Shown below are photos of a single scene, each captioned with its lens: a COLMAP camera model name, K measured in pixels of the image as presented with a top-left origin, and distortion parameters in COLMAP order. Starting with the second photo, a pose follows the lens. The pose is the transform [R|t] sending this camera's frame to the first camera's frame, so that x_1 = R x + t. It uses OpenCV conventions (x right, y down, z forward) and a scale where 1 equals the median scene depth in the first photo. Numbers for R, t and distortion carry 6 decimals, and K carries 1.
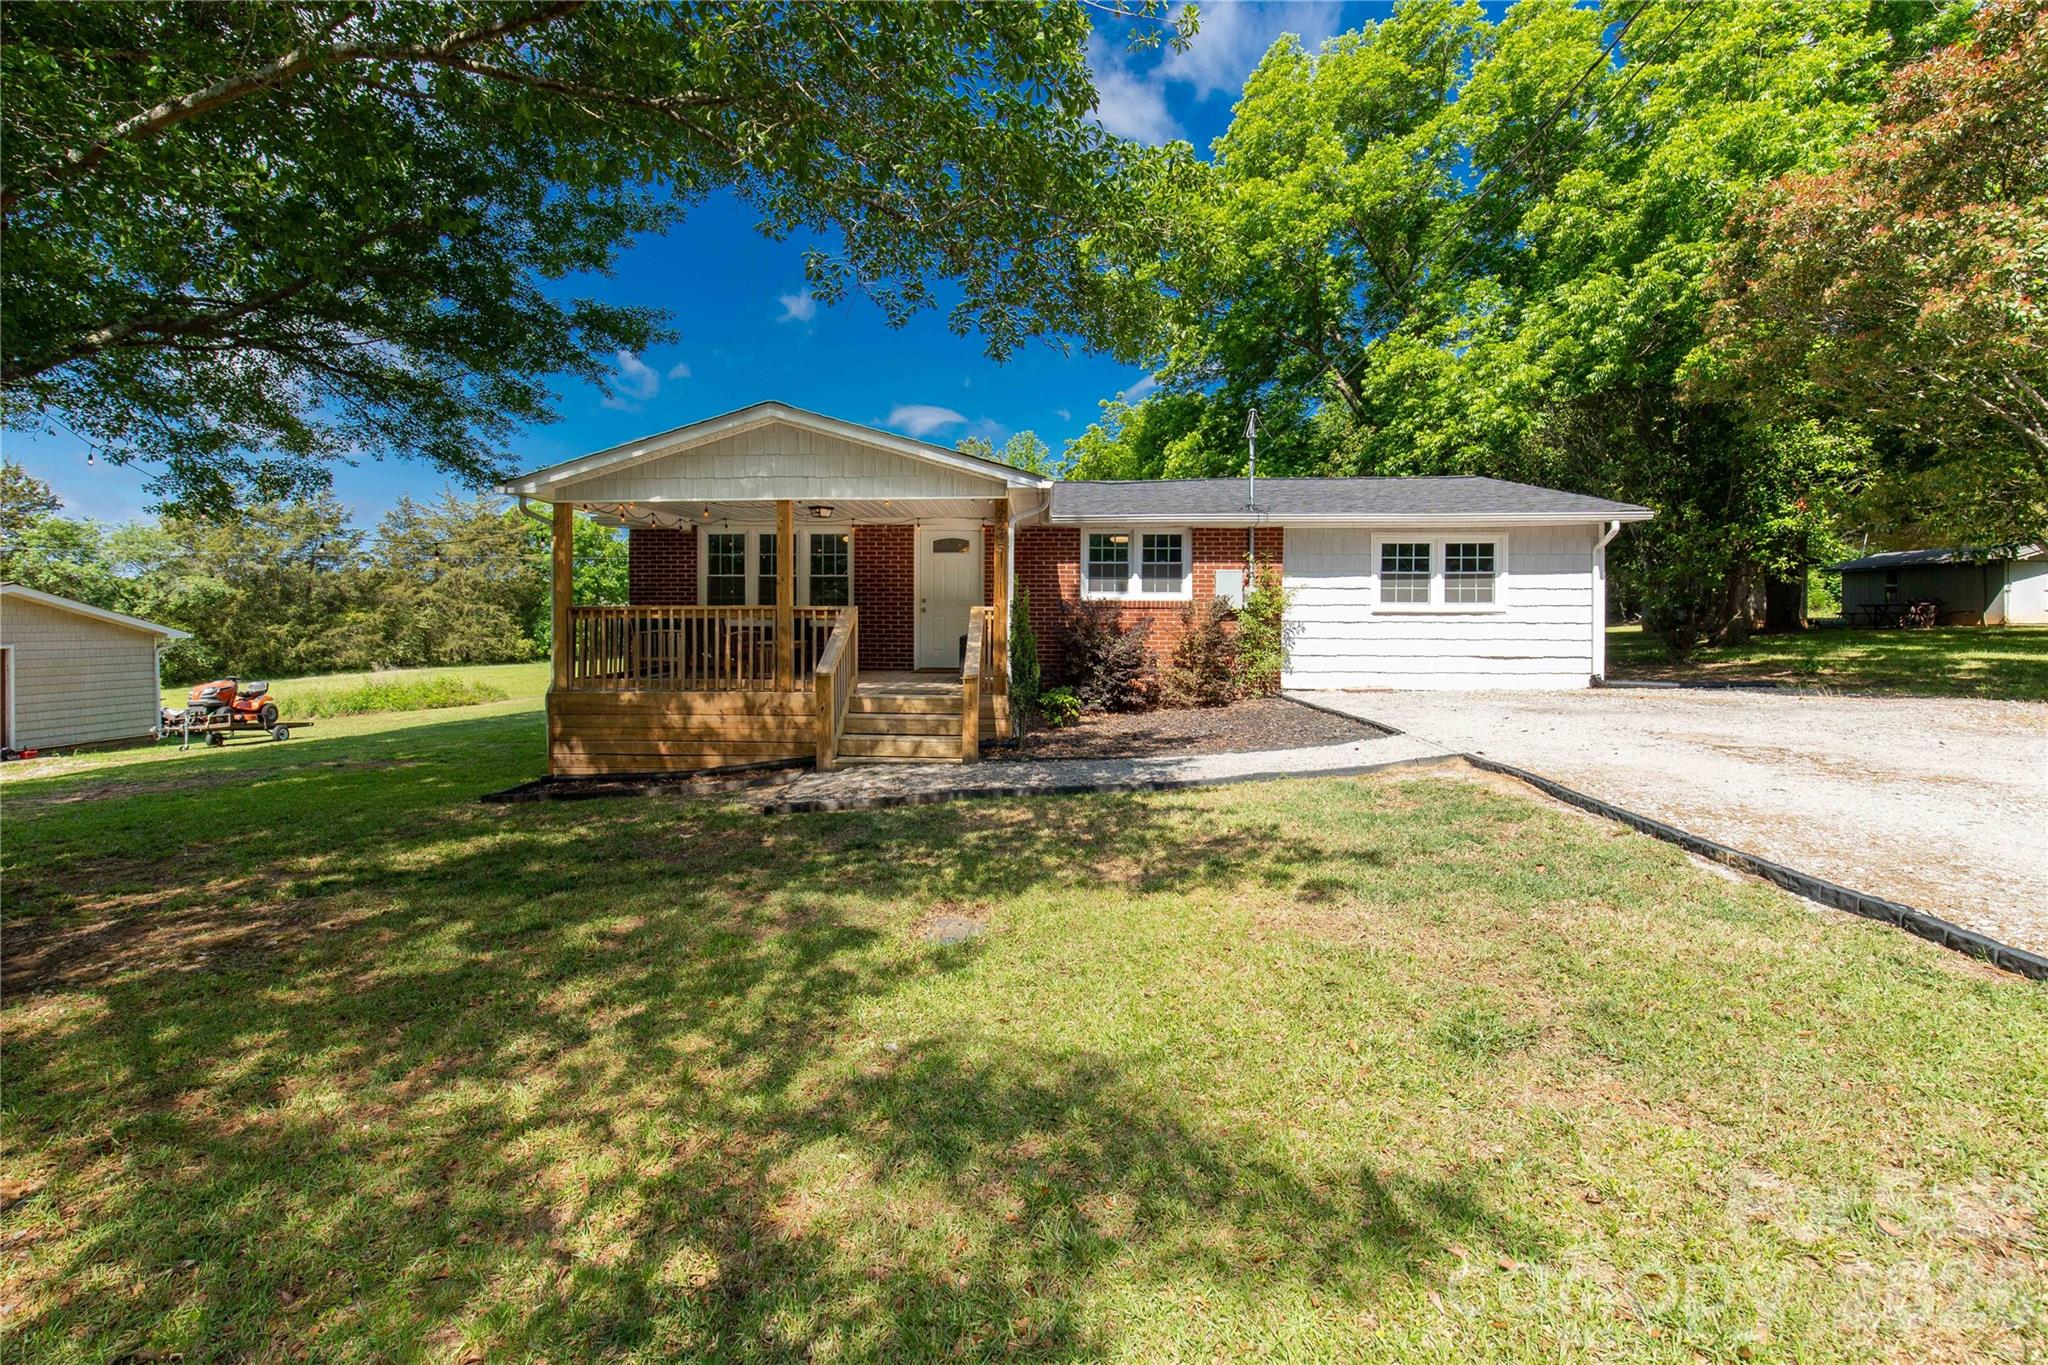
lens RADIAL K [[945.6, 0, 1001.8], [0, 945.6, 618.3], [0, 0, 1]] dist [0.009749, -0.003553]
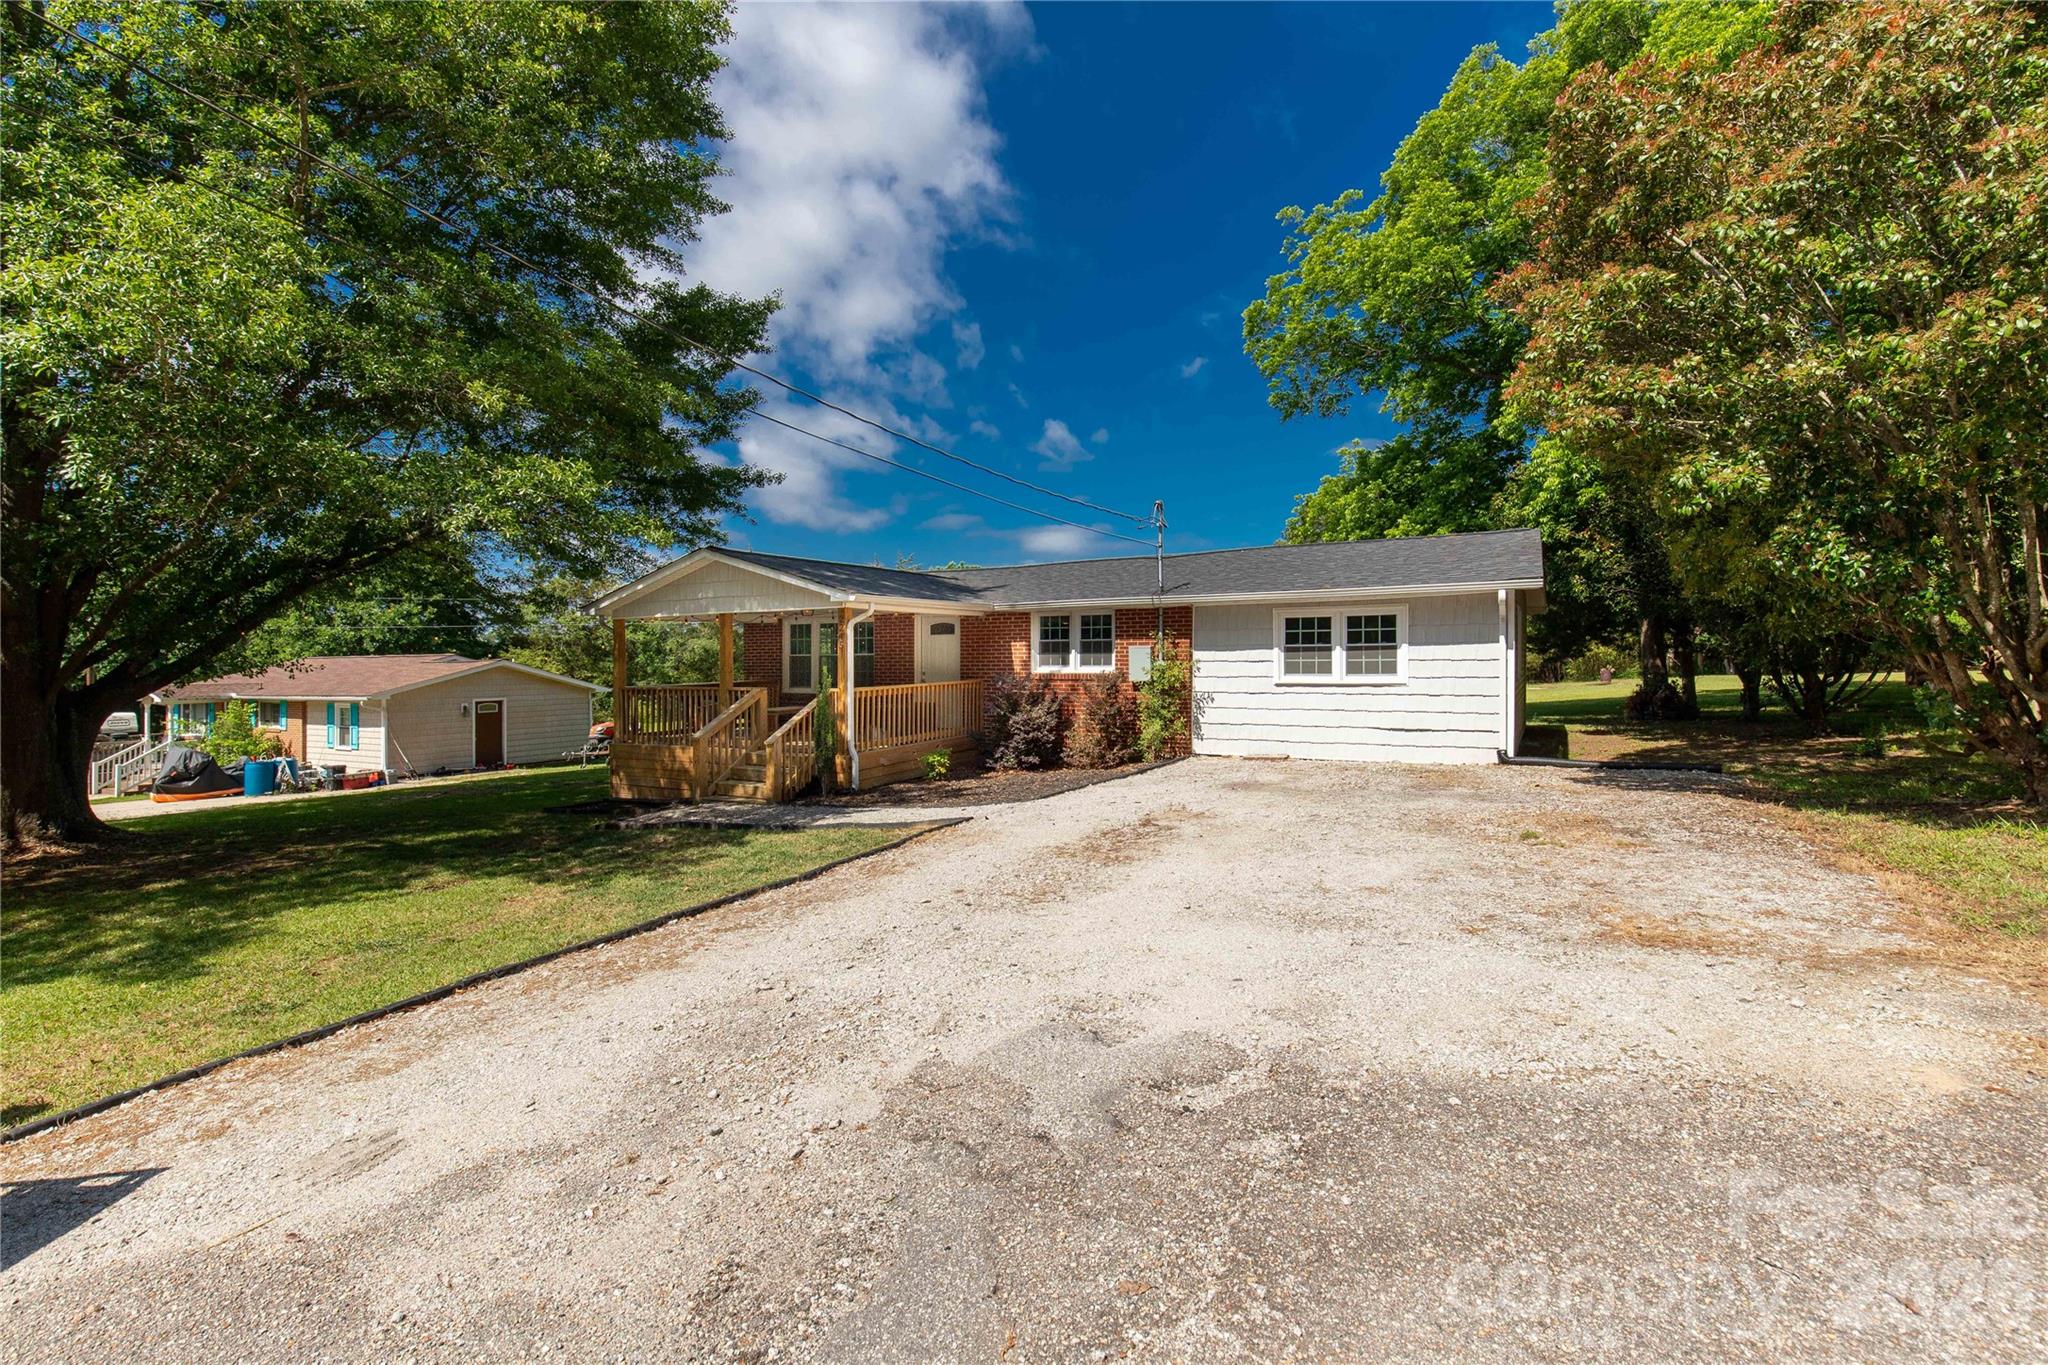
lens RADIAL K [[945.6, 0, 1026.7], [0, 945.6, 664.7], [0, 0, 1]] dist [0.009749, -0.003553]
pose [[0.898522, -0.008370, -0.438849, 0.593298], [0.013077, 0.999885, 0.007704, -0.038432], [0.438734, -0.012661, 0.898528, -0.061076]]
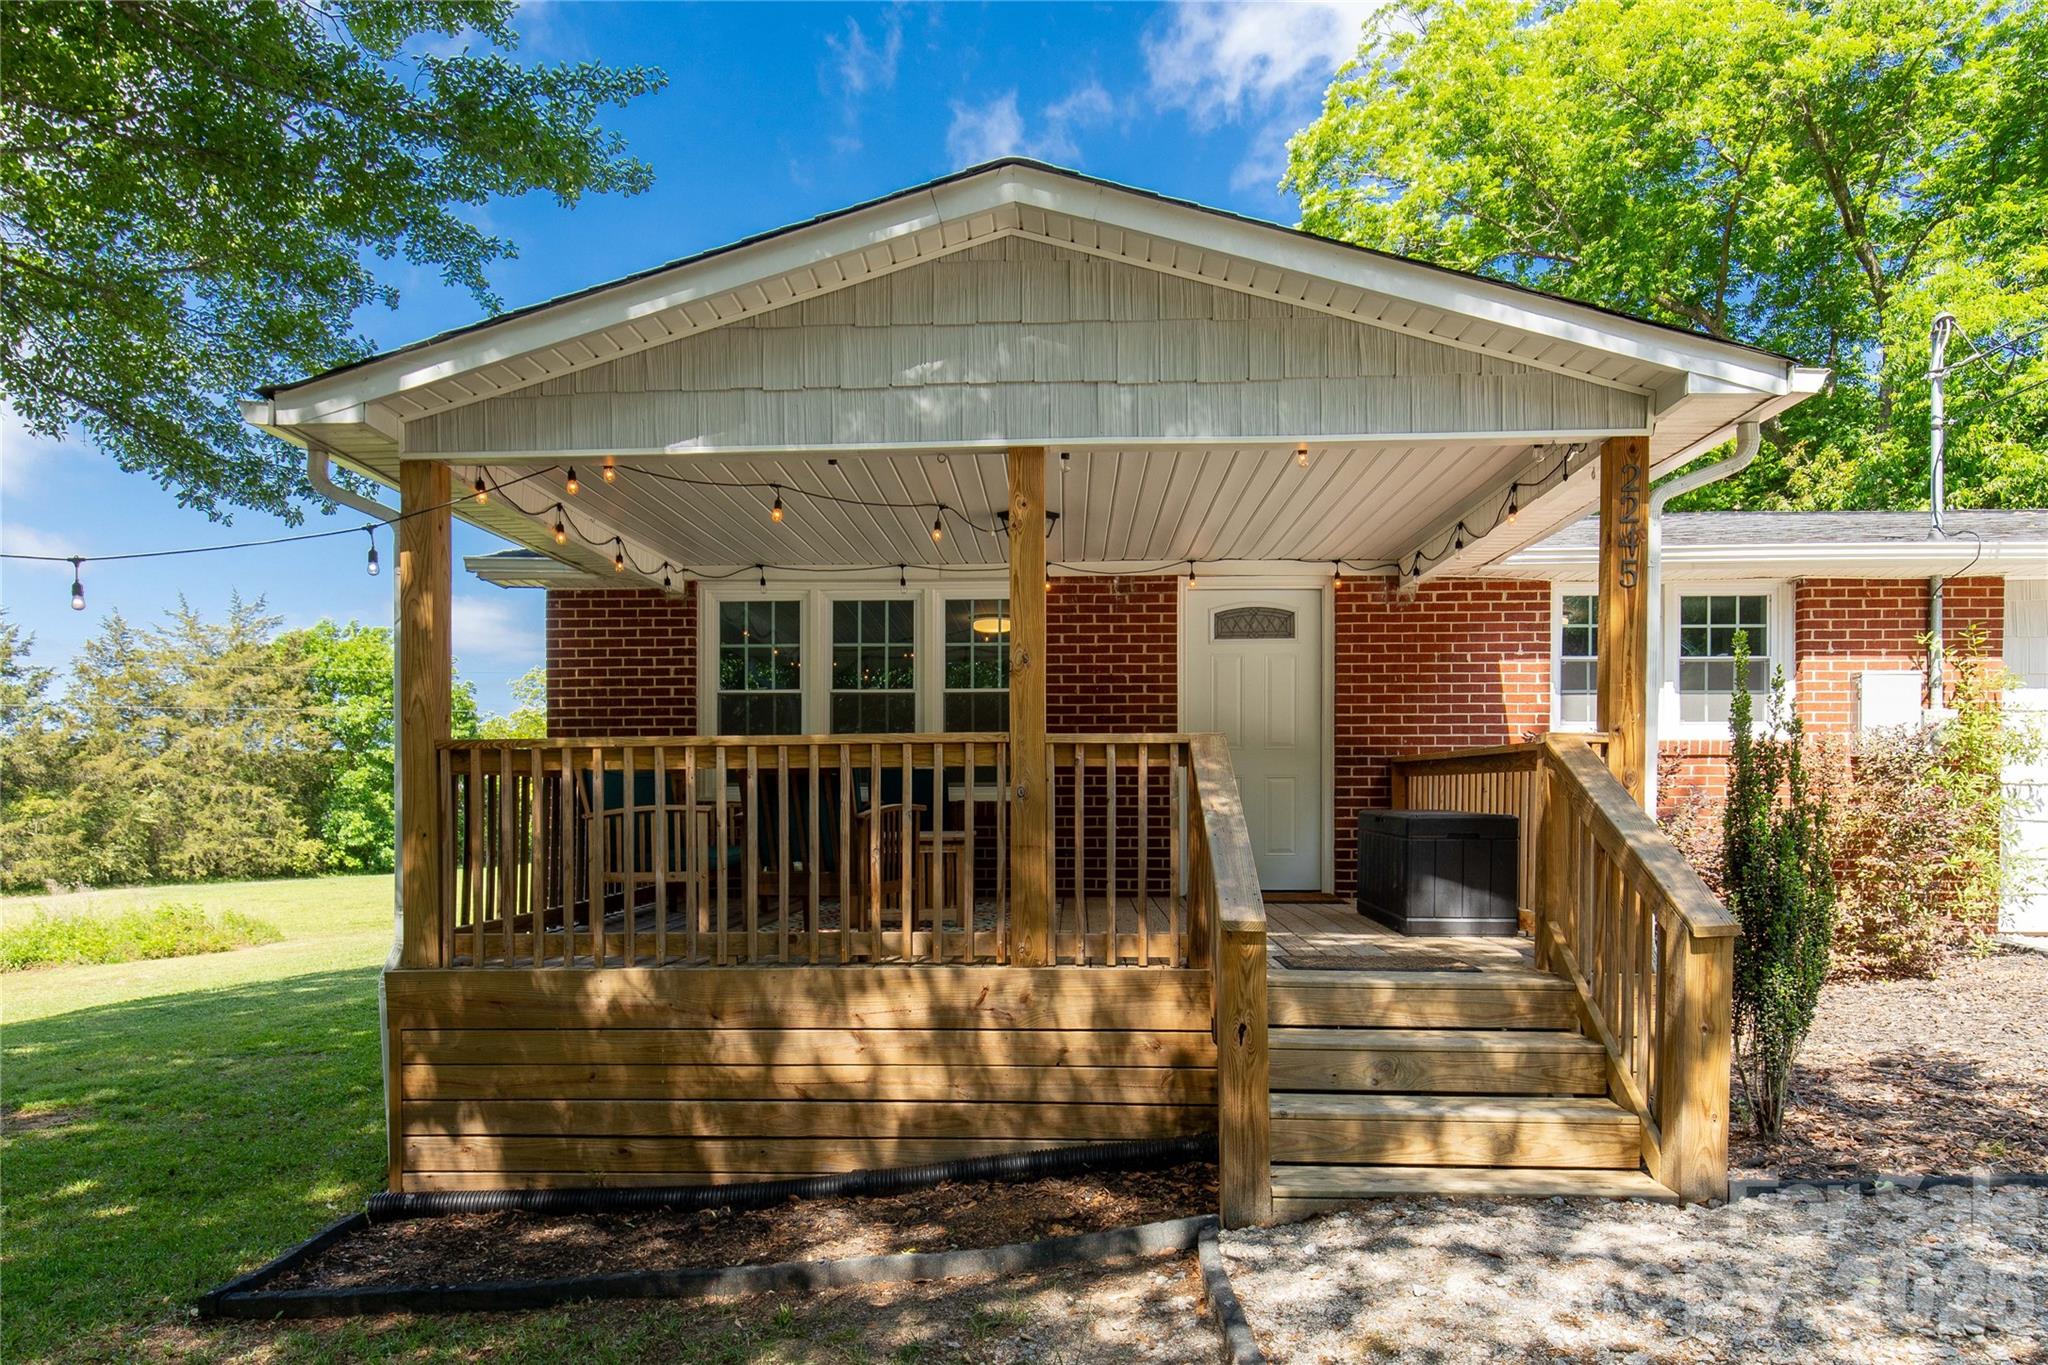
lens RADIAL K [[1362.6, 0, 1024.1], [0, 1362.6, 803.5], [0, 0, 1]] dist [0.001574, 0.000589]
pose [[0.999818, -0.005906, 0.018125, -0.179730], [0.005945, 0.999980, -0.002089, 0.010912], [-0.018112, 0.002196, 0.999834, 0.348877]]
